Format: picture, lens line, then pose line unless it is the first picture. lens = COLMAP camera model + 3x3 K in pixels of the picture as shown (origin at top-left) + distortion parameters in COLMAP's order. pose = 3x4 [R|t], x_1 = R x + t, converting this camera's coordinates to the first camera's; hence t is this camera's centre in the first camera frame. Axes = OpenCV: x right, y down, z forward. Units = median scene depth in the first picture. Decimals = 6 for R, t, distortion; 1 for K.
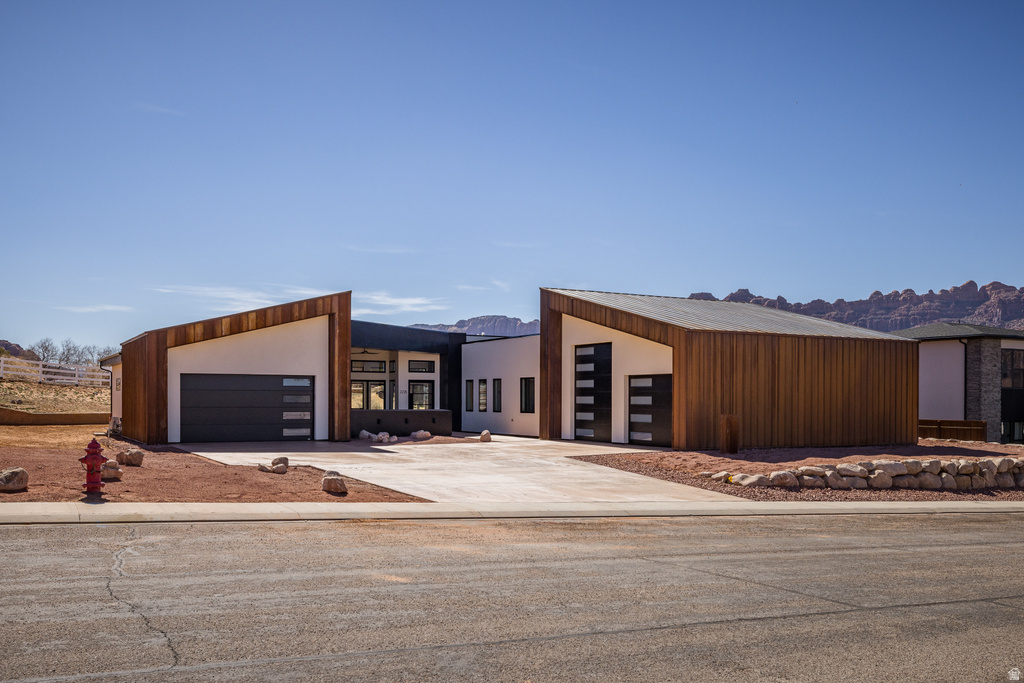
lens RADIAL K [[1485.2, 0, 512.0], [0, 1485.2, 341.5], [0, 0, 1]] dist [-0.009680, -0.017137]
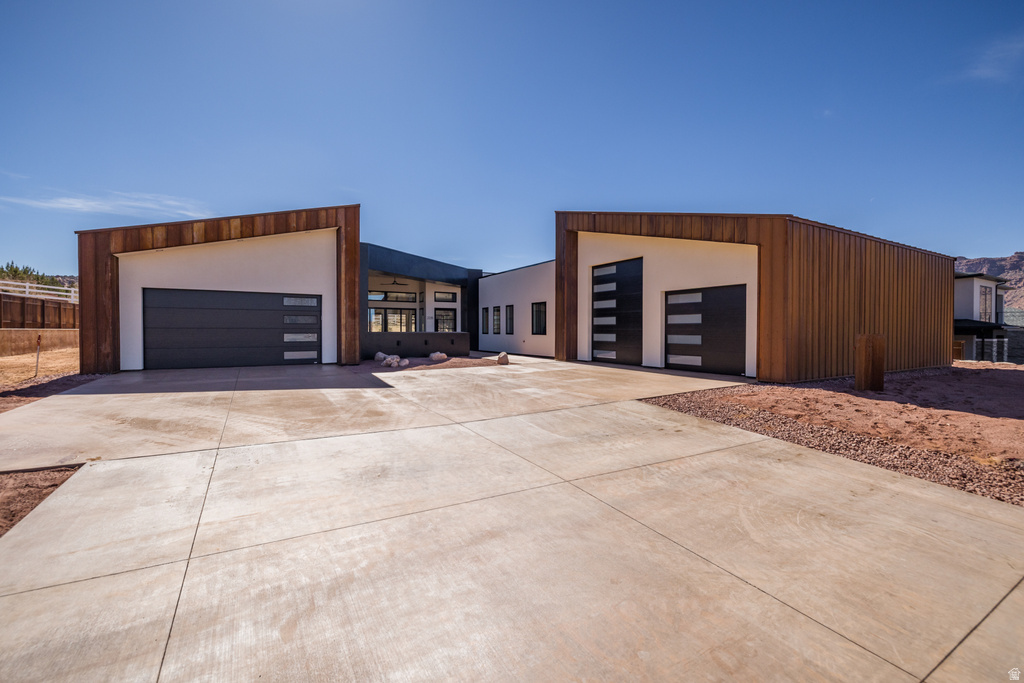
lens RADIAL K [[427.3, 0, 512.0], [0, 427.3, 341.5], [0, 0, 1]] dist [-0.000397, -0.000022]
pose [[0.999222, -0.002319, 0.039373, -0.022952], [0.000048, 0.998340, 0.057587, 0.036723], [-0.039441, -0.057541, 0.997564, 0.720578]]
